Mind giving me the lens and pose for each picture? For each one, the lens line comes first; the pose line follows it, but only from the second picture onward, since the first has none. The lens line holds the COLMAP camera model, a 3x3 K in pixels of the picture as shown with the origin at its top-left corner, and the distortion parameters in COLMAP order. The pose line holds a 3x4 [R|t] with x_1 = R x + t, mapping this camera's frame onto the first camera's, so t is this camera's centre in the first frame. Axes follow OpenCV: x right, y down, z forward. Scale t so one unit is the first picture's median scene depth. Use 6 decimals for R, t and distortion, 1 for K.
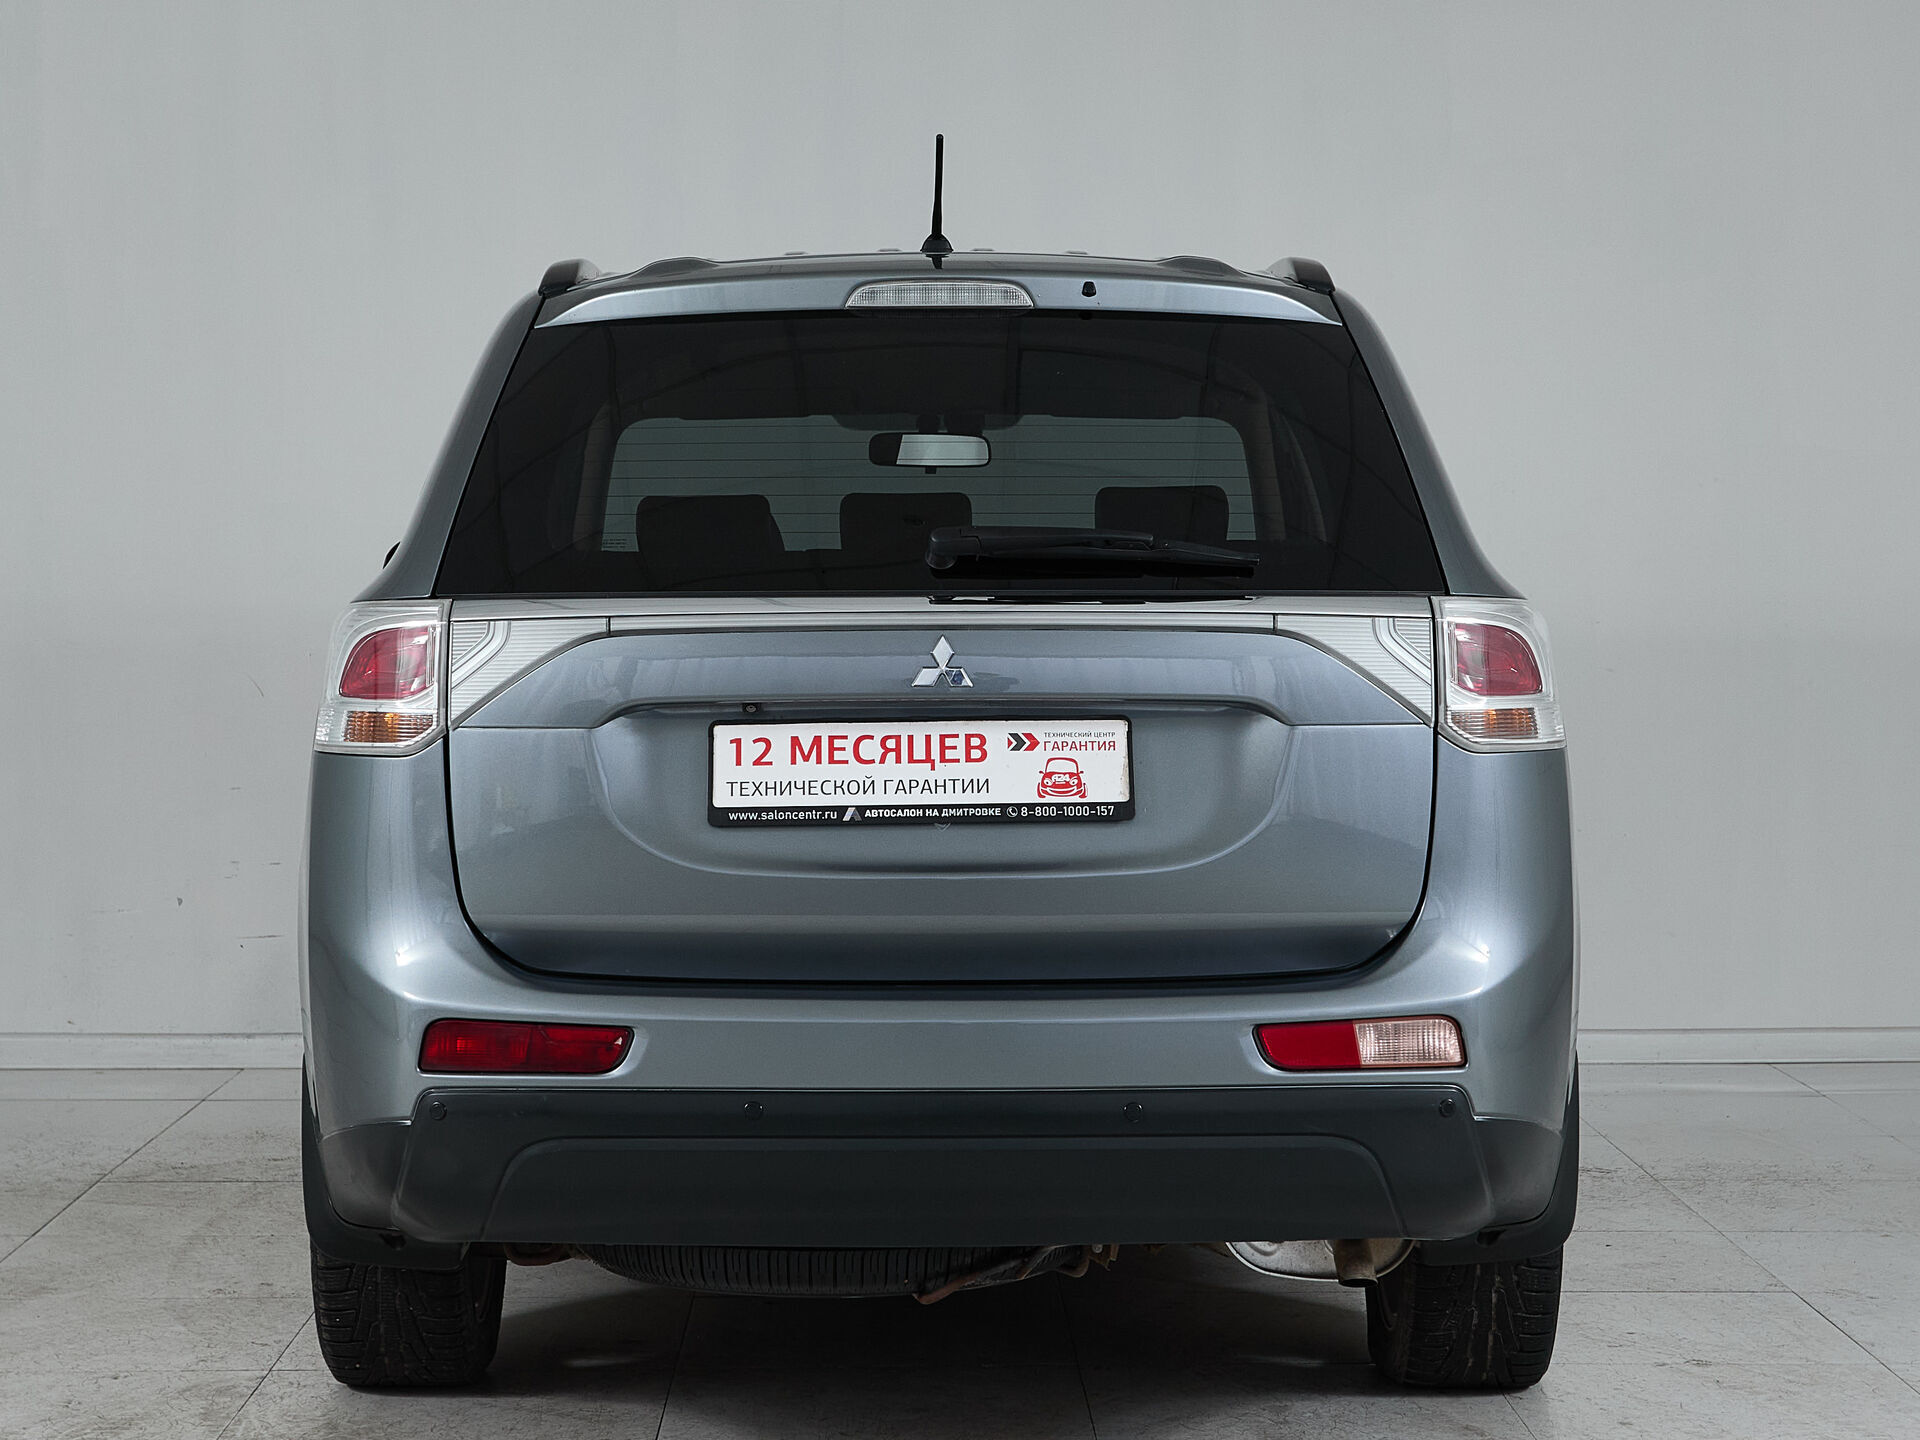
lens RADIAL K [[3108.7, 0, 966.6], [0, 3108.7, 746.8], [0, 0, 1]] dist [0.047894, -0.096007]
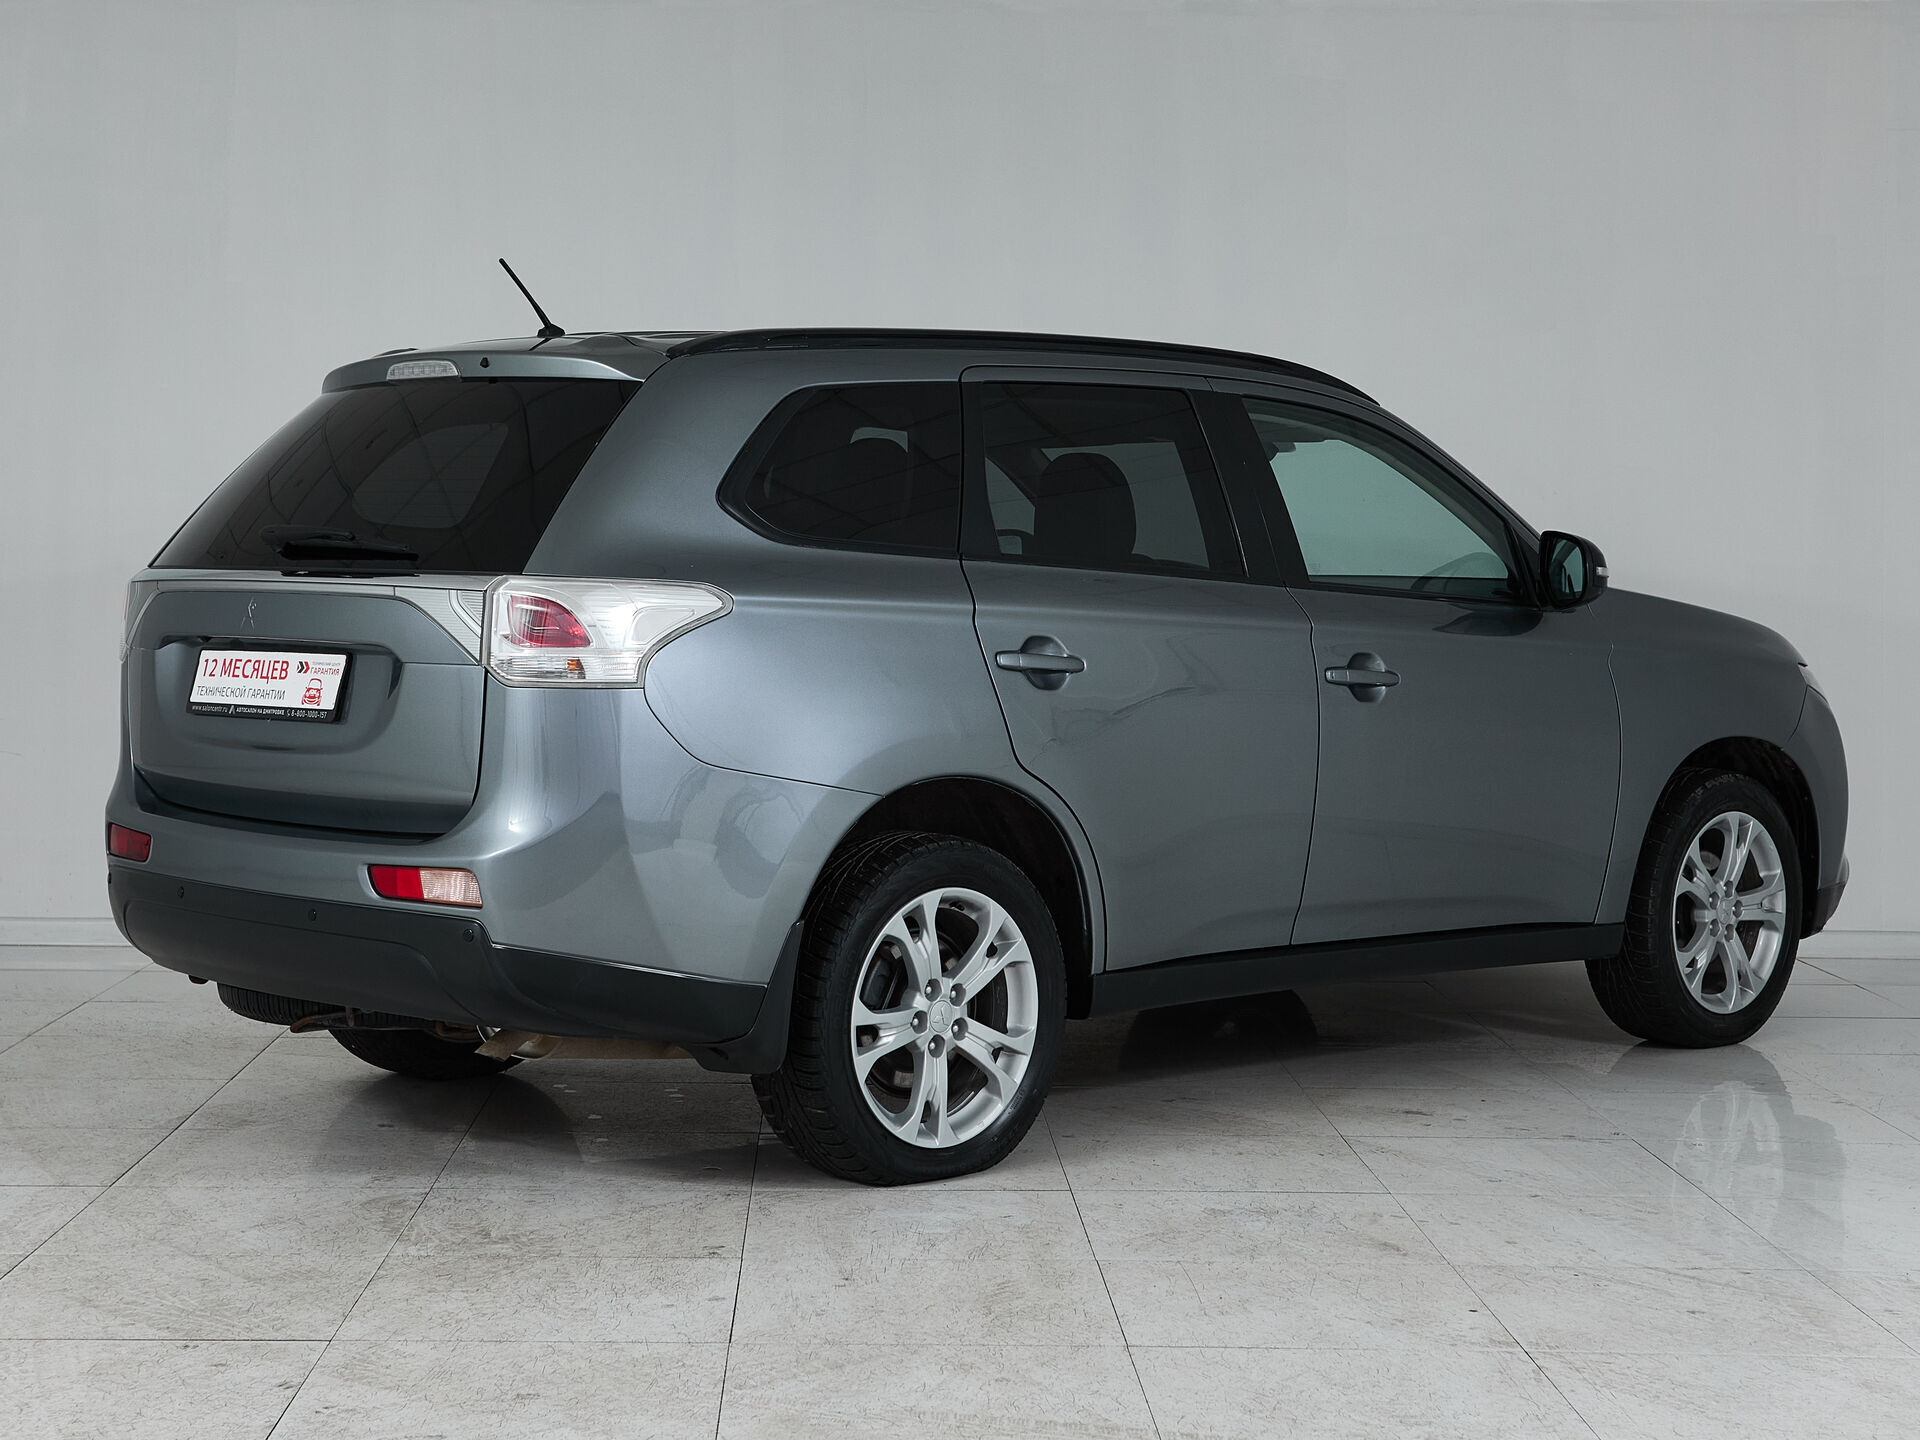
lens RADIAL K [[3108.7, 0, 966.6], [0, 3108.7, 746.8], [0, 0, 1]] dist [0.047894, -0.096007]
pose [[0.691948, 0.052138, -0.720062, 1.345053], [-0.053198, 0.998360, 0.021167, -0.012357], [0.719985, 0.023659, 0.693587, 0.175917]]
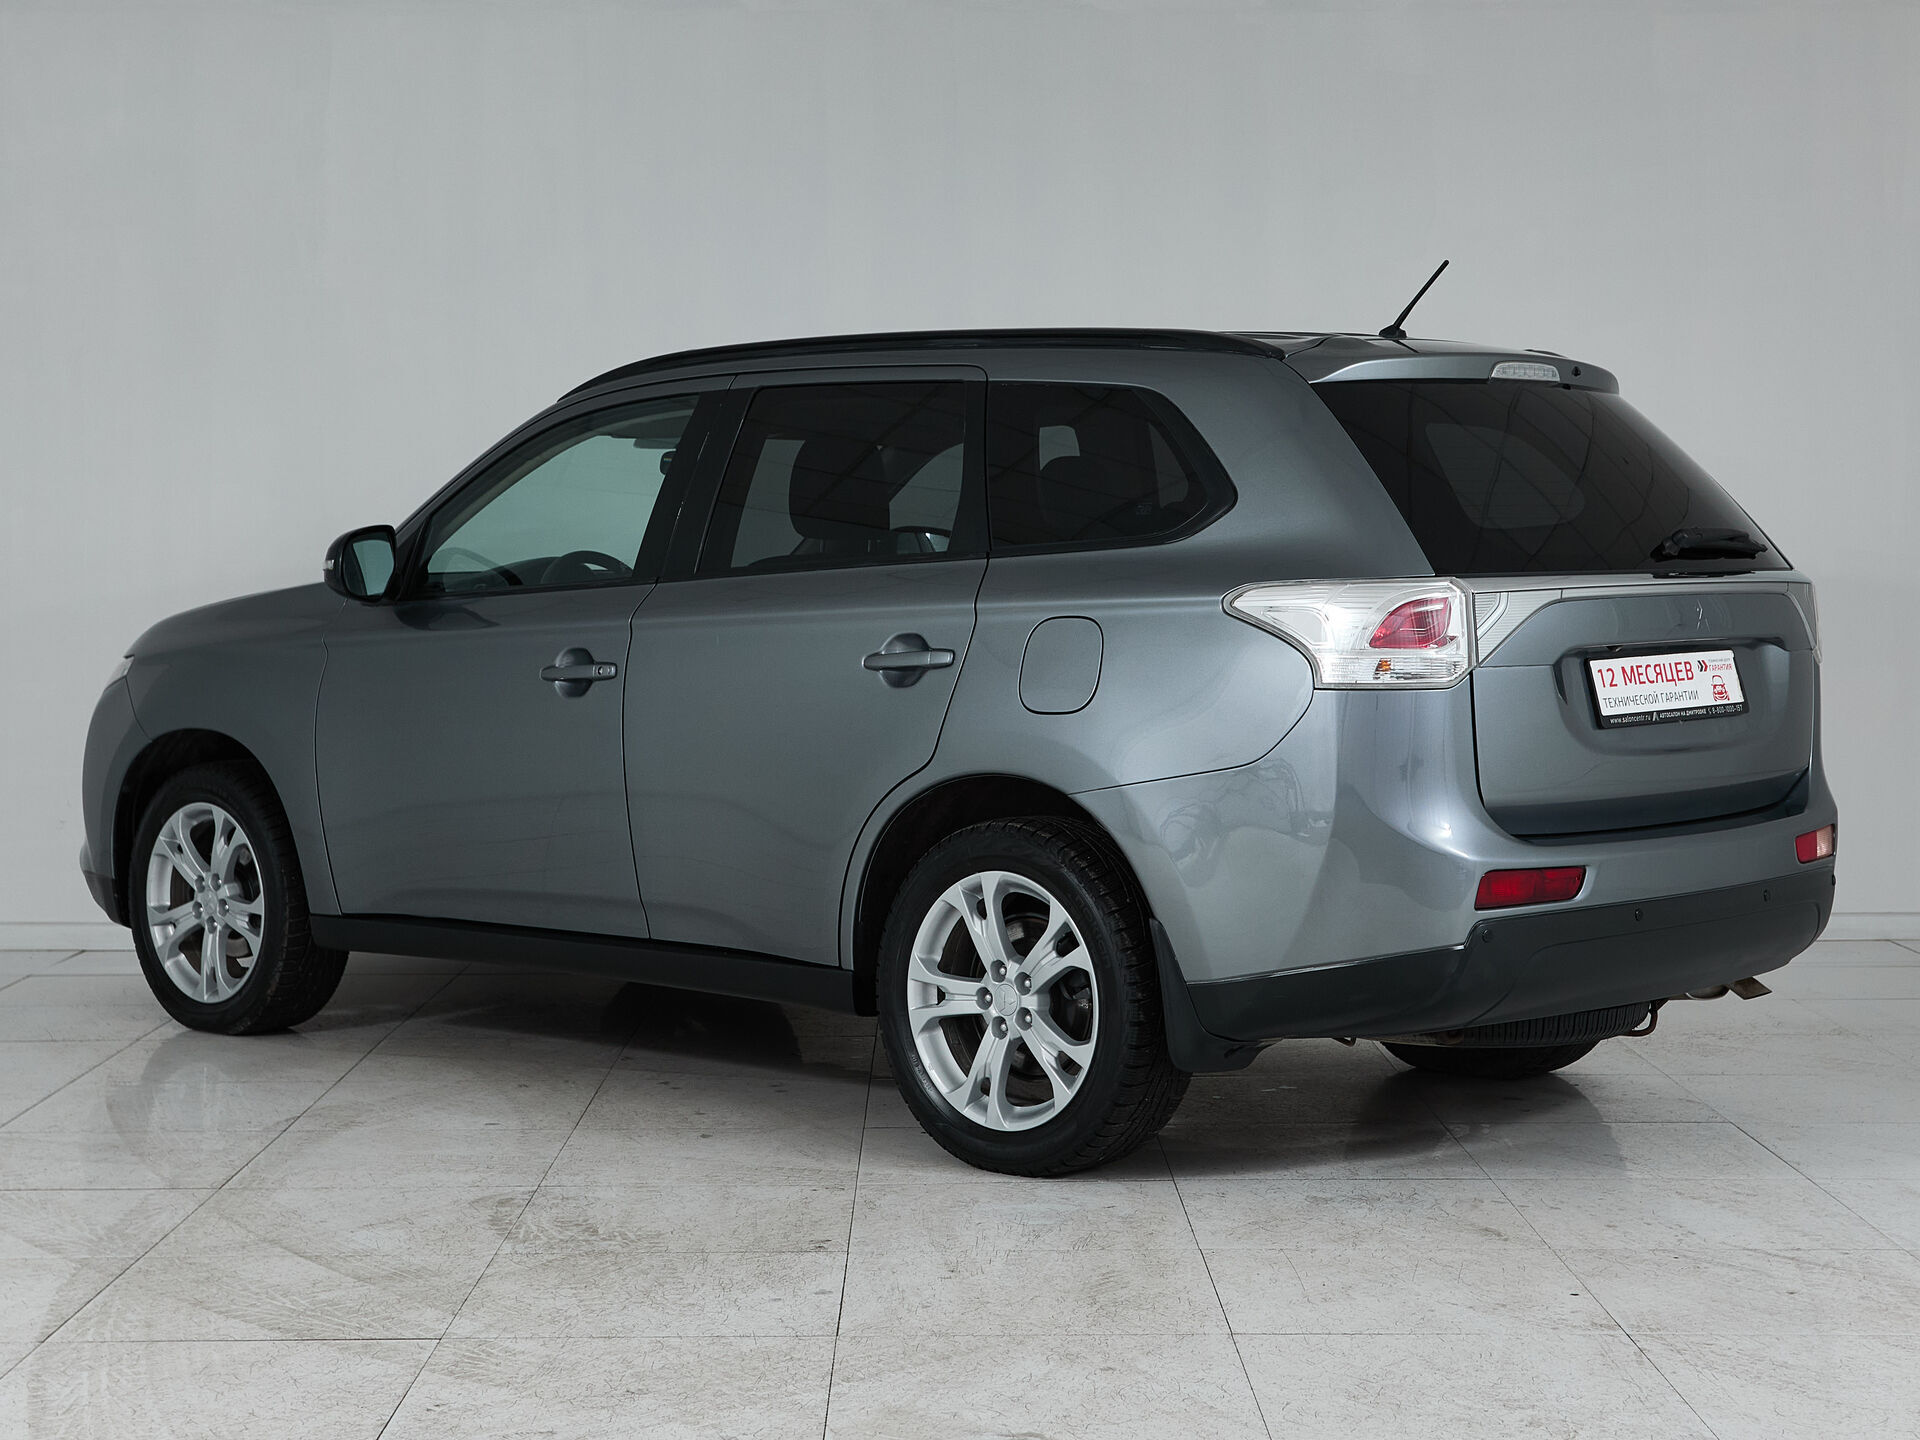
lens RADIAL K [[3108.7, 0, 966.6], [0, 3108.7, 746.8], [0, 0, 1]] dist [0.047894, -0.096007]
pose [[0.697710, -0.045564, 0.714930, -1.361403], [0.049552, 0.998655, 0.015287, -0.003425], [-0.714665, 0.024760, 0.699029, 0.170959]]
